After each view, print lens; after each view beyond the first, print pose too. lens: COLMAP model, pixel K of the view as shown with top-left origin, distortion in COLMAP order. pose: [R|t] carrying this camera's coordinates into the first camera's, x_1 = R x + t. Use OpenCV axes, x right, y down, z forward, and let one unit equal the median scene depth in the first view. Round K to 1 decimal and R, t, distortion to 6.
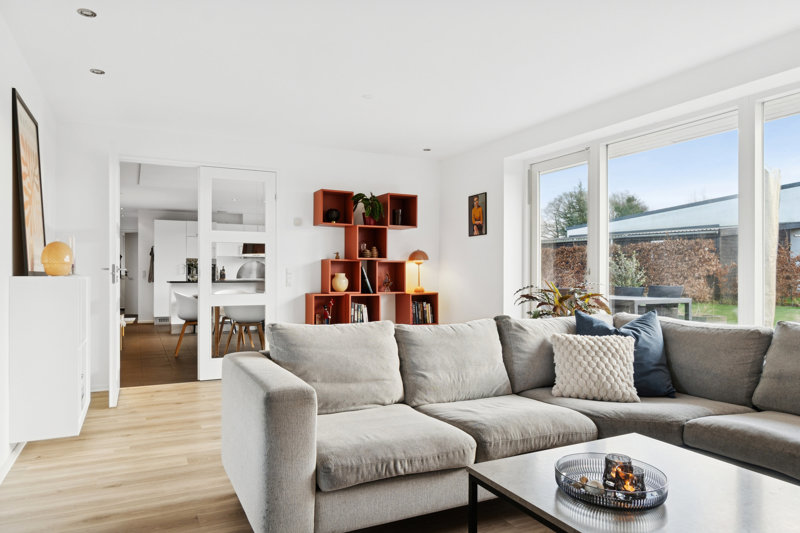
lens RADIAL K [[511.3, 0, 399.5], [0, 511.3, 272.3], [0, 0, 1]] dist [-0.008230, -0.001208]
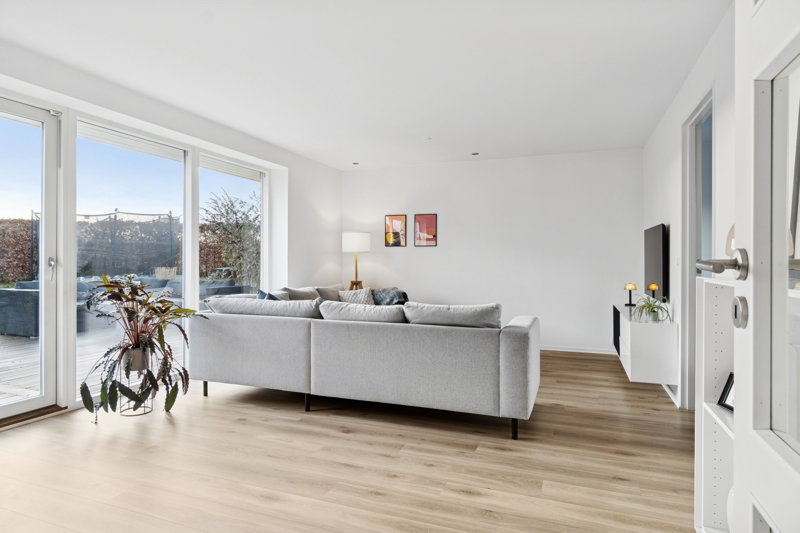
lens RADIAL K [[484.6, 0, 401.3], [0, 484.6, 264.7], [0, 0, 1]] dist [0.007131, 0.002150]
pose [[-0.684650, 0.005655, 0.728850, -0.976064], [0.001924, 0.999980, -0.005950, 0.006438], [-0.728870, -0.002671, -0.684647, 1.990918]]
